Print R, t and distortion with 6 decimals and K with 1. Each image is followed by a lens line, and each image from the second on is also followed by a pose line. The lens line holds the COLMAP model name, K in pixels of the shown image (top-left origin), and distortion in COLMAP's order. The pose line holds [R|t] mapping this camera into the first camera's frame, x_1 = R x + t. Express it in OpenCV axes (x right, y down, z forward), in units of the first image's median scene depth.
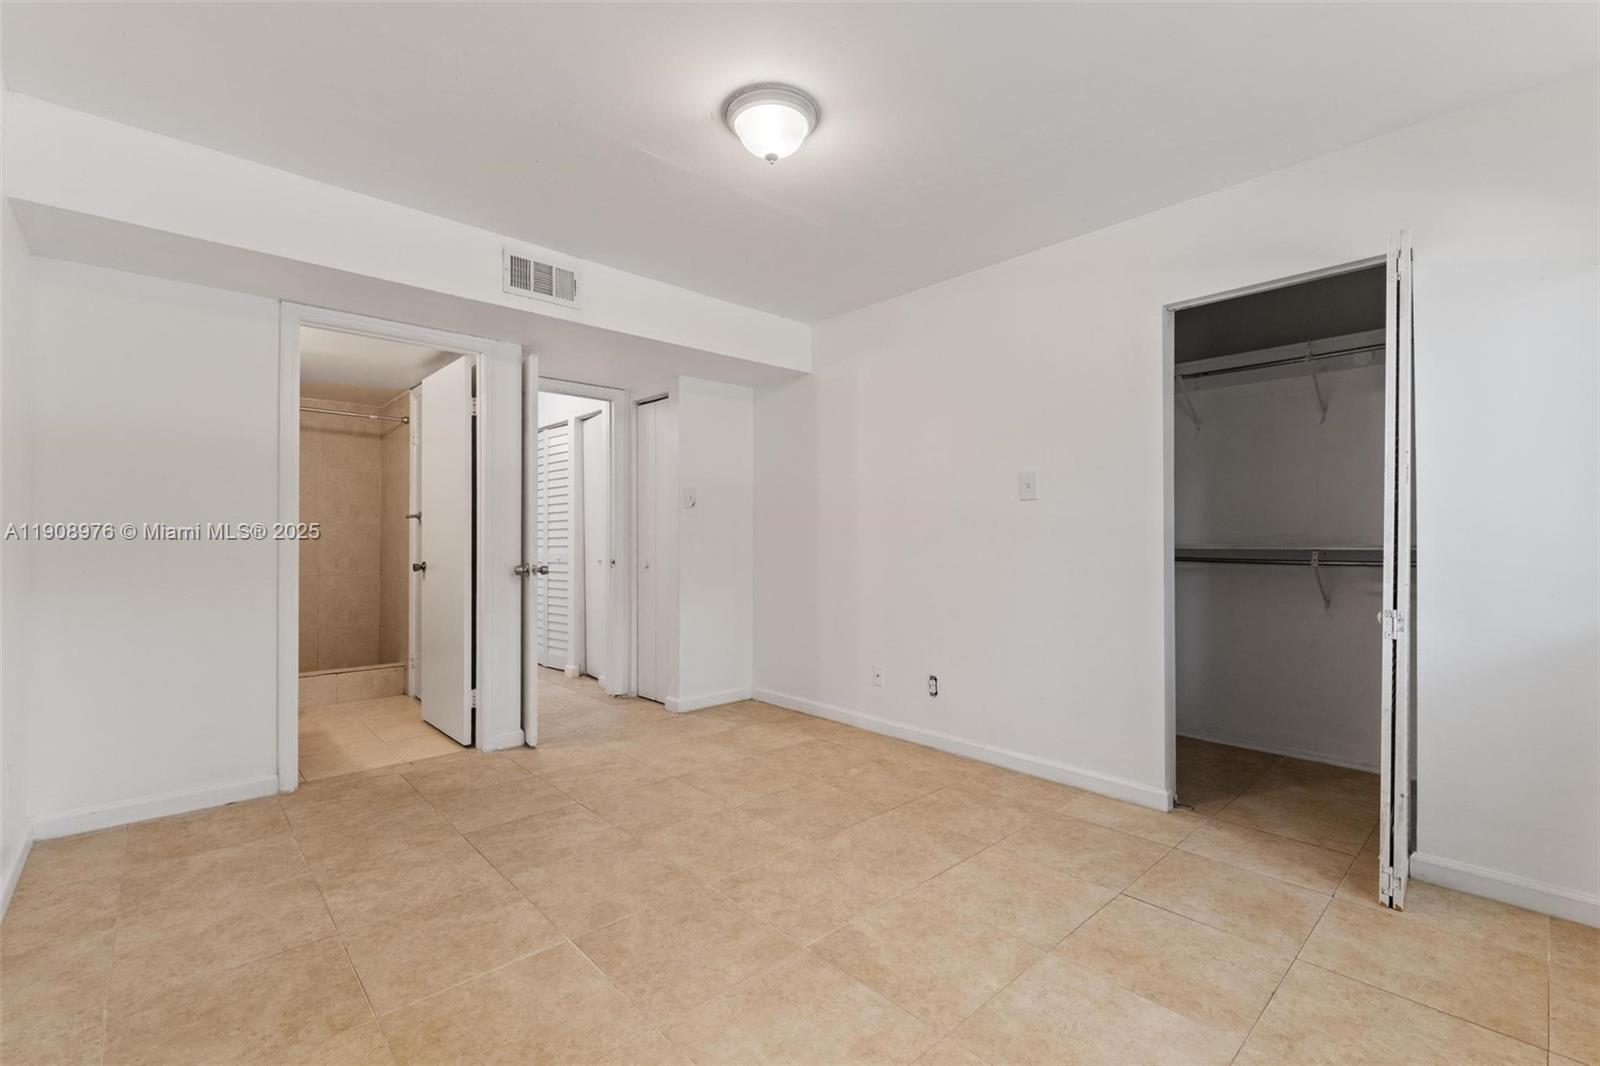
lens RADIAL K [[692.8, 0, 799.7], [0, 692.8, 537.5], [0, 0, 1]] dist [-0.003742, -0.000788]
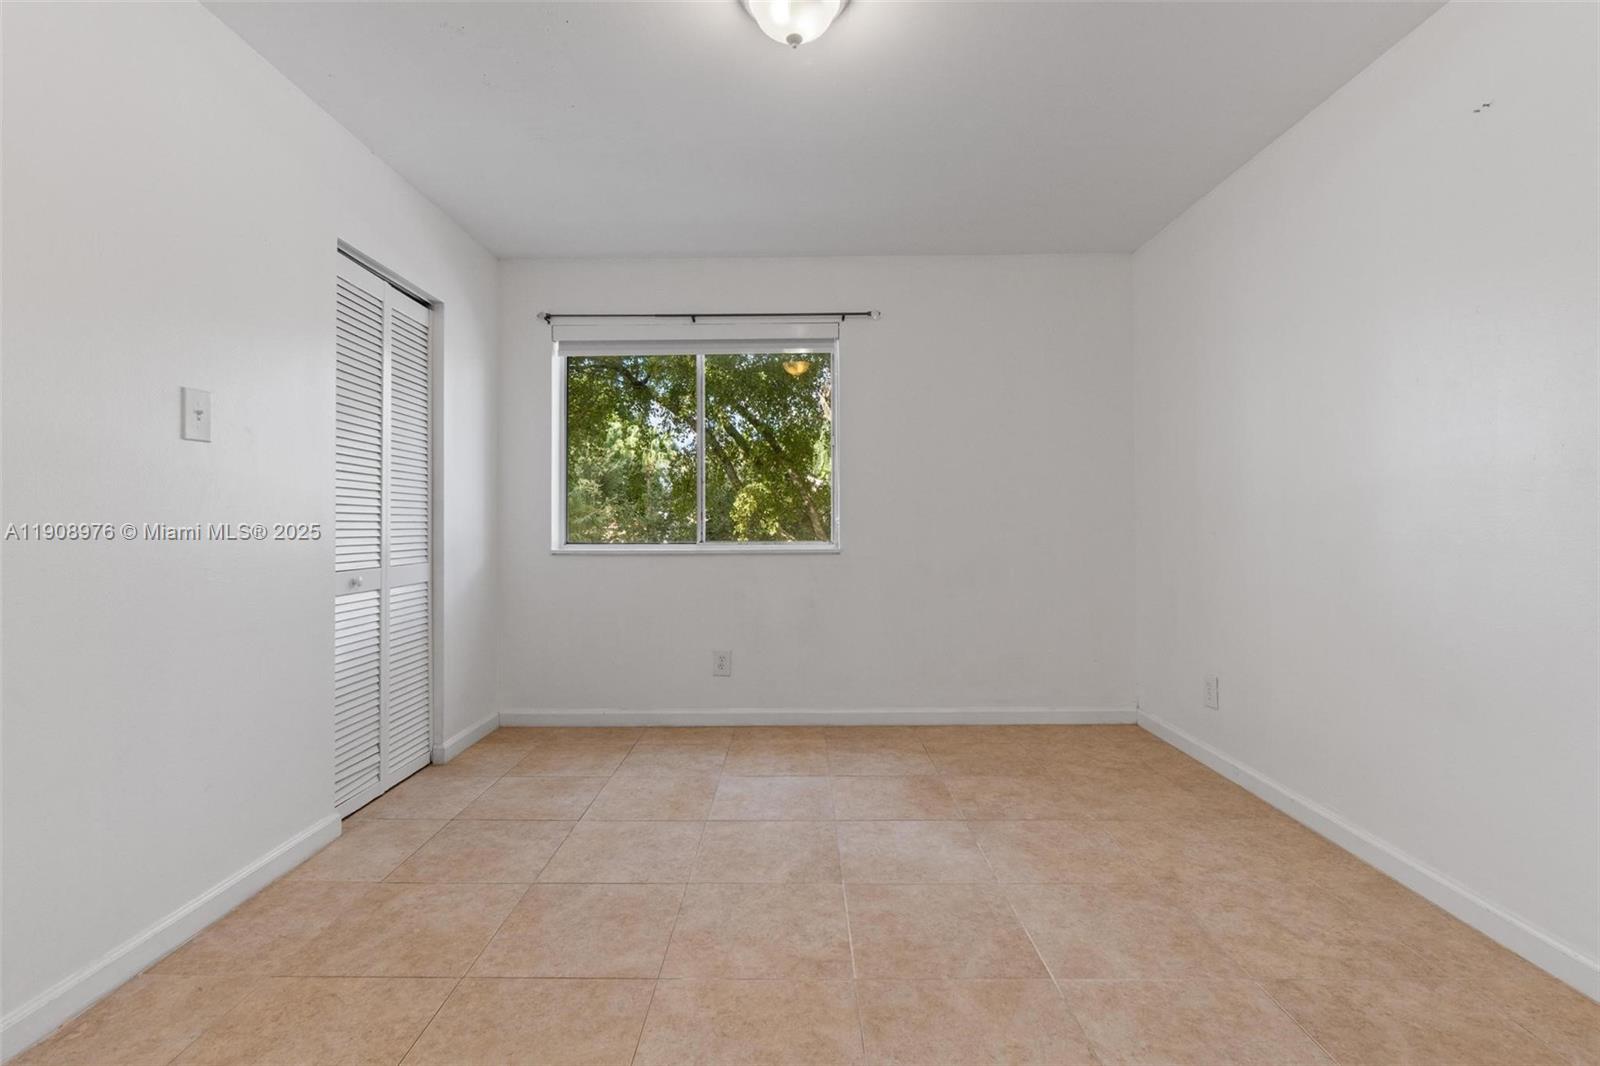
lens RADIAL K [[692.8, 0, 799.7], [0, 692.8, 537.5], [0, 0, 1]] dist [-0.003742, -0.000788]
pose [[-0.721446, -0.012592, 0.692357, -0.610545], [0.002716, 0.999776, 0.021013, 0.019208], [-0.692466, 0.017040, -0.721249, 1.609503]]
